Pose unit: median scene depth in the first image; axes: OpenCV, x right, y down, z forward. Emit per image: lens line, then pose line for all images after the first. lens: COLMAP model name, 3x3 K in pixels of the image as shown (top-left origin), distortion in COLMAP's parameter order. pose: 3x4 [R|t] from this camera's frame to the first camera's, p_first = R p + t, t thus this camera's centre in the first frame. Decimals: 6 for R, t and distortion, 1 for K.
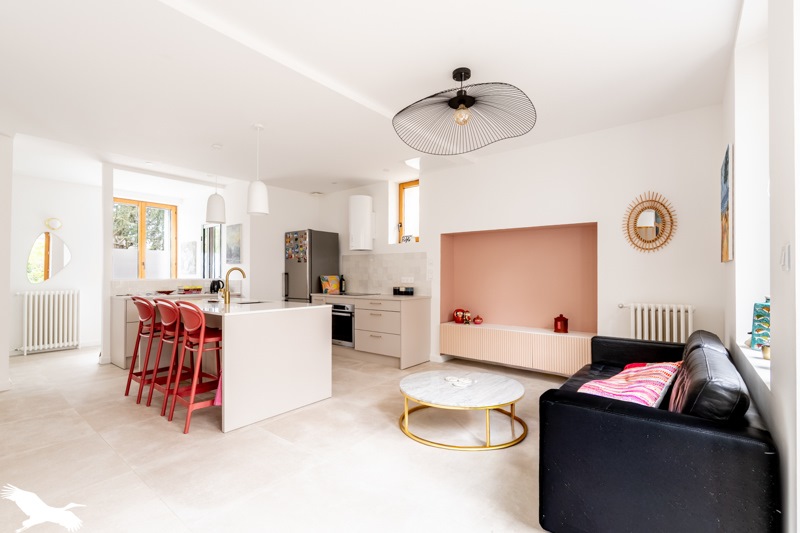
lens RADIAL K [[353.9, 0, 401.3], [0, 353.9, 271.4], [0, 0, 1]] dist [0.000114, 0.000020]
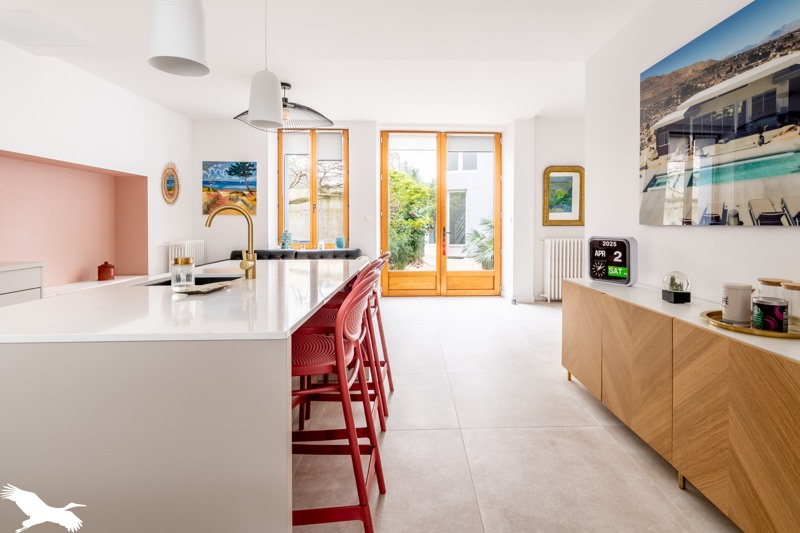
lens RADIAL K [[391.3, 0, 431.2], [0, 391.3, 226.3], [0, 0, 1]] dist [-0.000546, 0.001036]
pose [[-0.660193, -0.009556, 0.751035, -0.752008], [-0.010799, 0.999936, 0.003230, 0.008381], [-0.751018, -0.005978, -0.660255, 0.819298]]
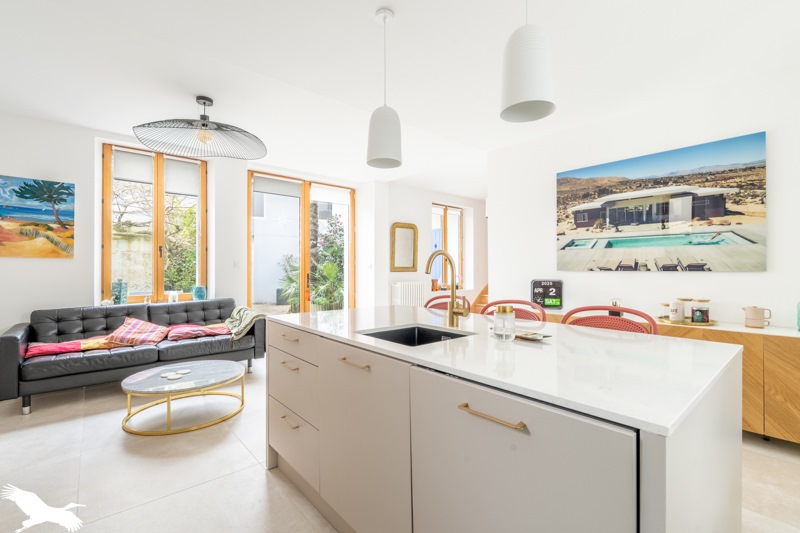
lens RADIAL K [[353.9, 0, 403.1], [0, 353.9, 267.9], [0, 0, 1]] dist [0.000114, 0.000020]
pose [[-0.983268, -0.002024, 0.182155, -0.364430], [-0.004774, 0.999881, -0.014664, 0.011388], [-0.182103, -0.015288, -0.983161, 1.040325]]
